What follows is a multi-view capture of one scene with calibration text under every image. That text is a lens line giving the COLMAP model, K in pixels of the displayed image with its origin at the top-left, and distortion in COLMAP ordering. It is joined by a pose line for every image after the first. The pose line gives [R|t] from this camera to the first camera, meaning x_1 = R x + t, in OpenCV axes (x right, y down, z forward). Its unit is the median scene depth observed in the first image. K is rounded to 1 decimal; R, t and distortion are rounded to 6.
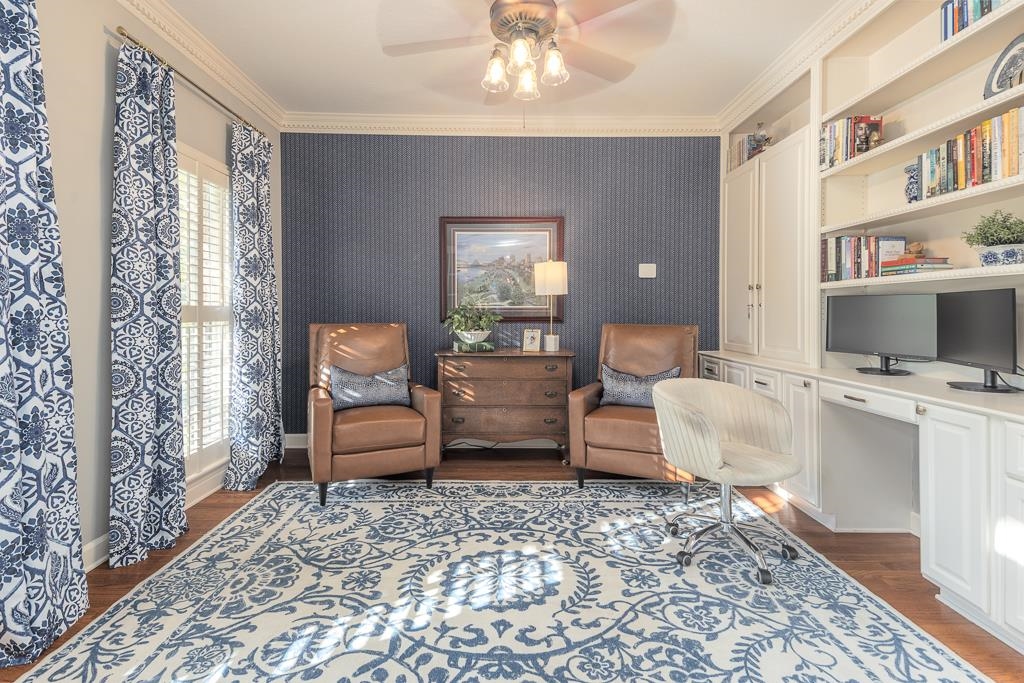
lens RADIAL K [[499.5, 0, 494.6], [0, 499.5, 314.9], [0, 0, 1]] dist [0.049854, -0.018619]
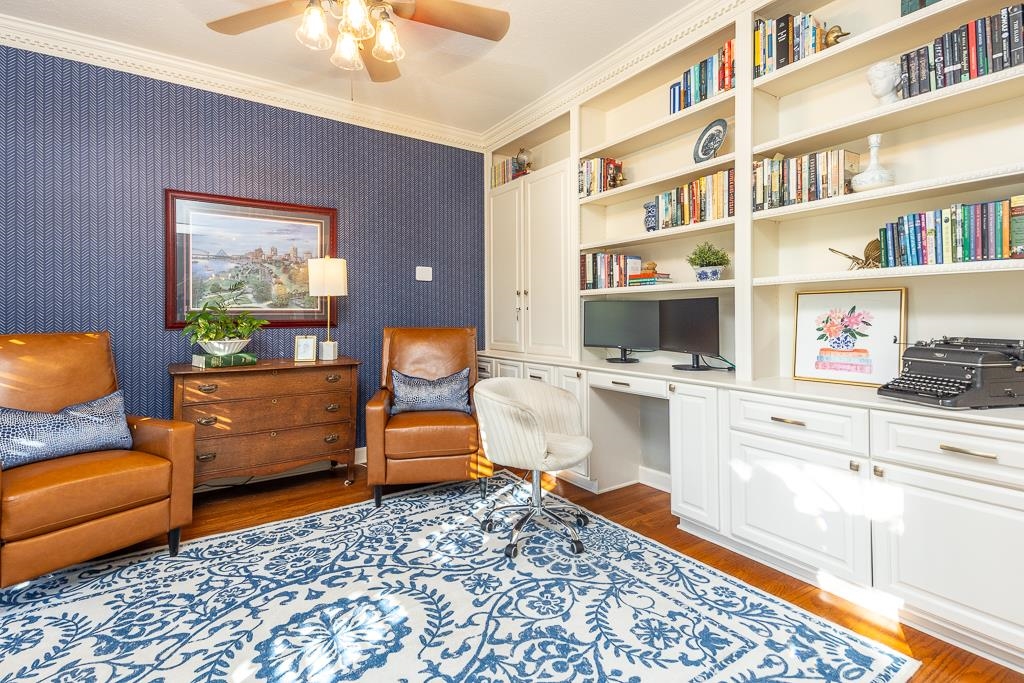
lens RADIAL K [[499.5, 0, 542.1], [0, 499.5, 315.1], [0, 0, 1]] dist [0.049854, -0.018619]
pose [[0.822338, -0.003855, 0.568987, -0.128982], [0.007678, 0.999961, -0.004322, 0.000568], [-0.568948, 0.007923, 0.822335, 0.085764]]
